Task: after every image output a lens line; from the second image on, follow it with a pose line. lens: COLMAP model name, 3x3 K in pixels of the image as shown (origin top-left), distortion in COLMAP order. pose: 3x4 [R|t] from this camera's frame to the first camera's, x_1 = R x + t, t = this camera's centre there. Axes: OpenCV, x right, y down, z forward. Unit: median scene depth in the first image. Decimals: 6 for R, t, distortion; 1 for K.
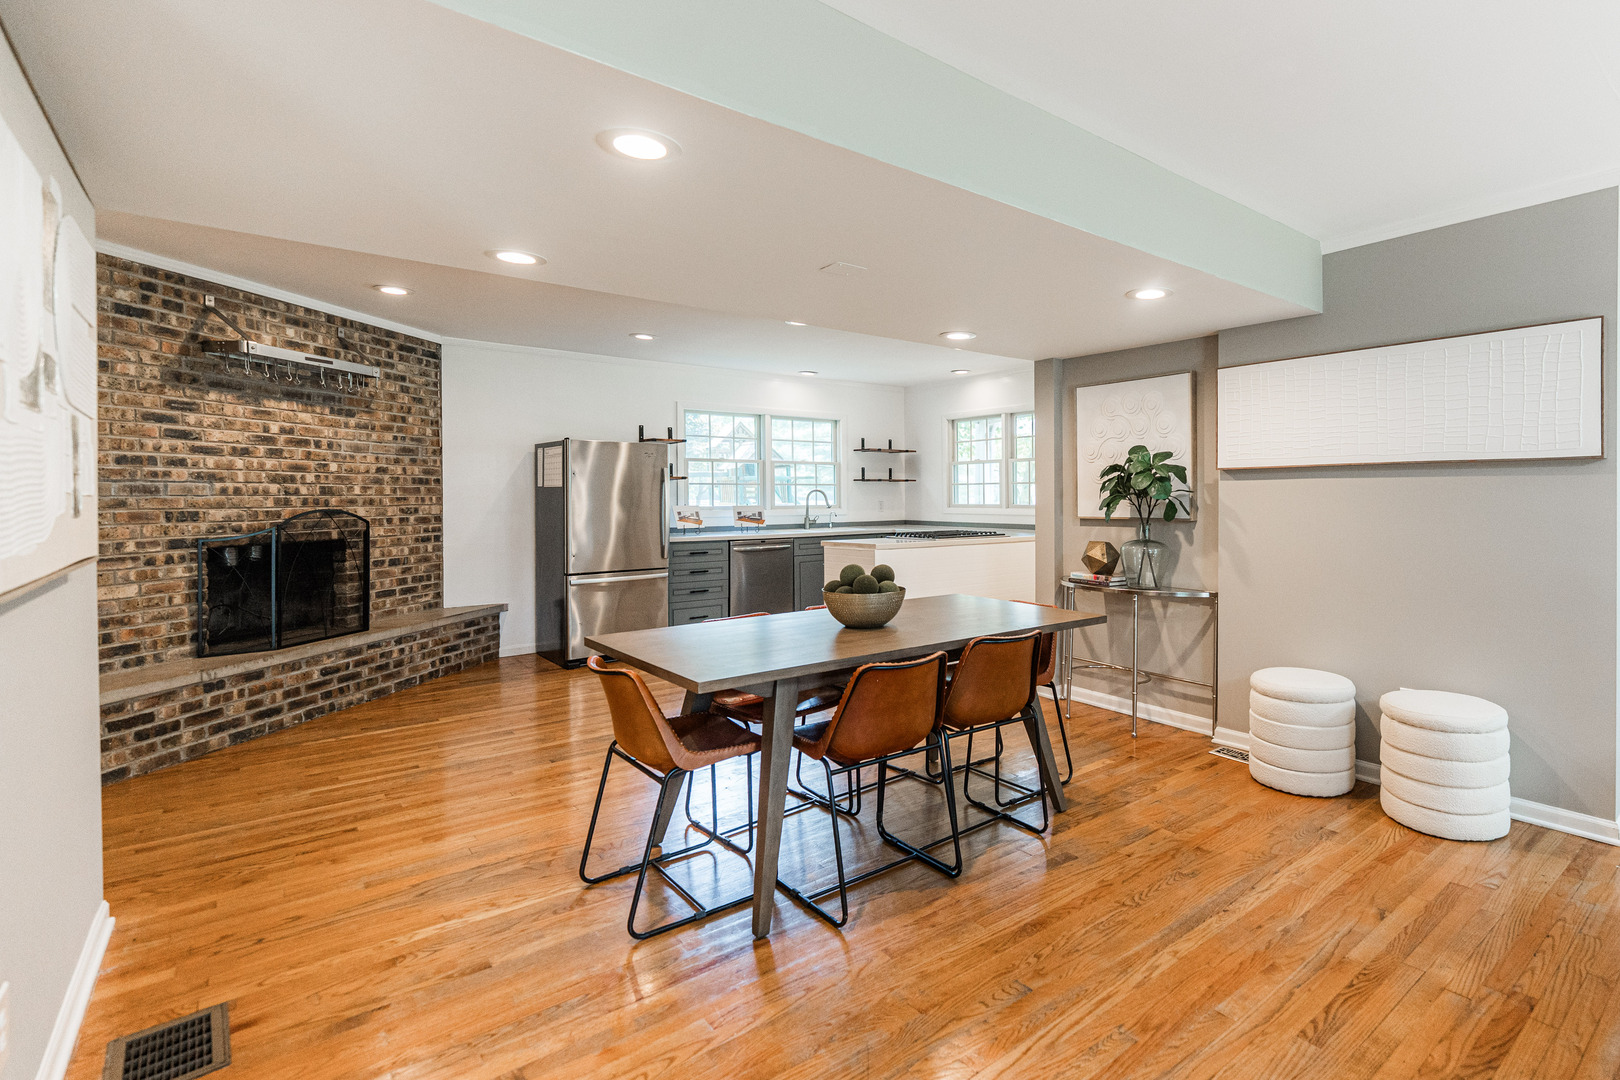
lens RADIAL K [[792.1, 0, 944.0], [0, 792.1, 501.8], [0, 0, 1]] dist [-0.000815, 0.002541]
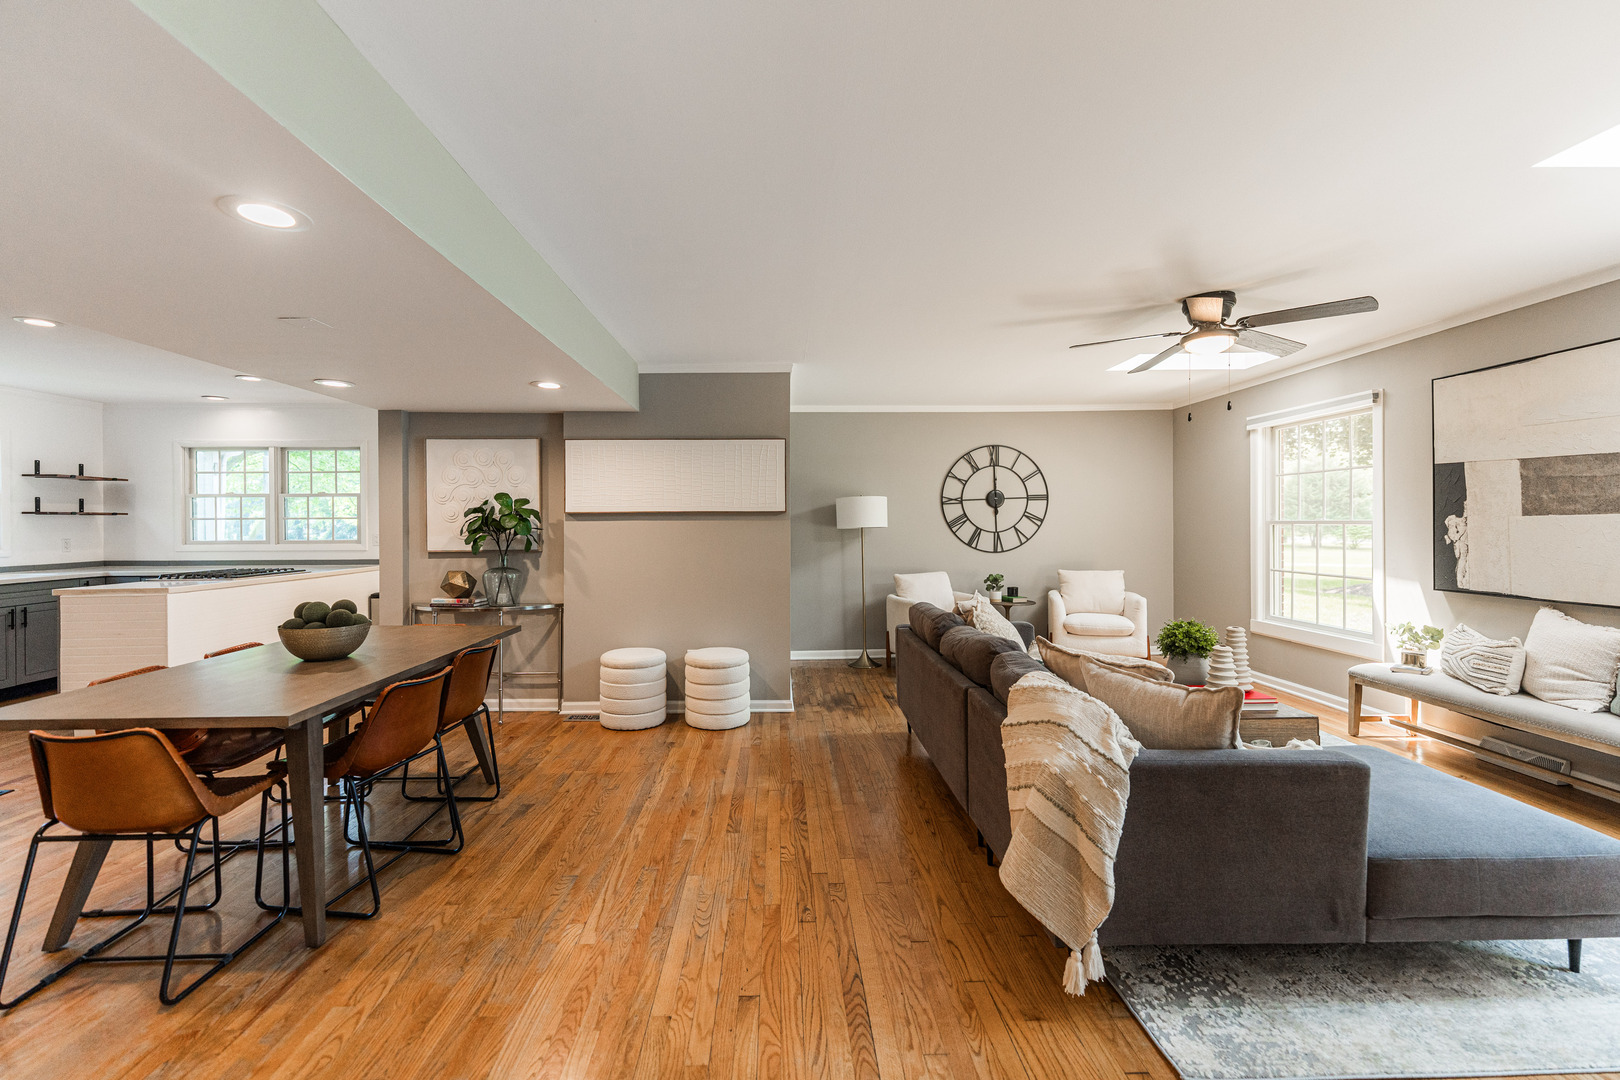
lens RADIAL K [[696.7, 0, 785.6], [0, 696.7, 532.1], [0, 0, 1]] dist [-0.009213, -0.000275]
pose [[0.641986, -0.005974, 0.766693, -0.300483], [0.007054, 0.999973, 0.001885, -0.007429], [-0.766684, 0.004198, 0.642011, -0.056212]]
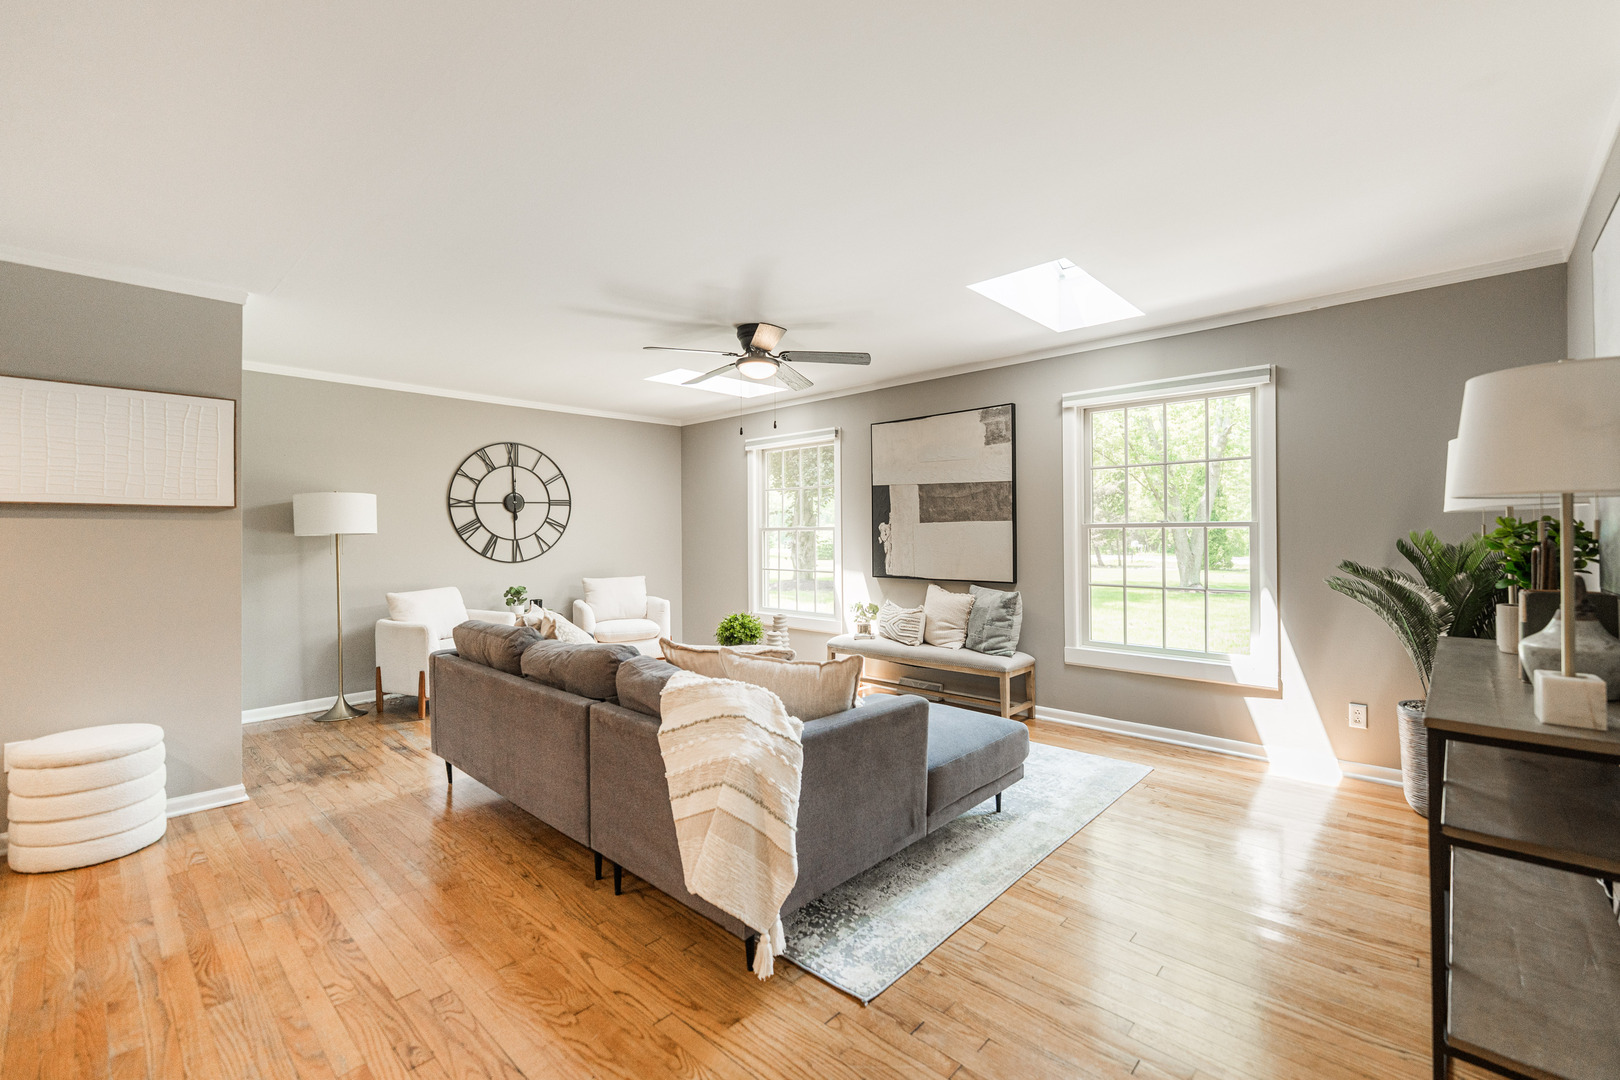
lens RADIAL K [[696.7, 0, 871.9], [0, 696.7, 537.4], [0, 0, 1]] dist [-0.009213, -0.000275]
pose [[-0.164183, 0.003177, 0.986425, -0.301466], [0.017426, 0.999848, -0.000320, 0.006053], [-0.986276, 0.017136, -0.164213, 0.091744]]
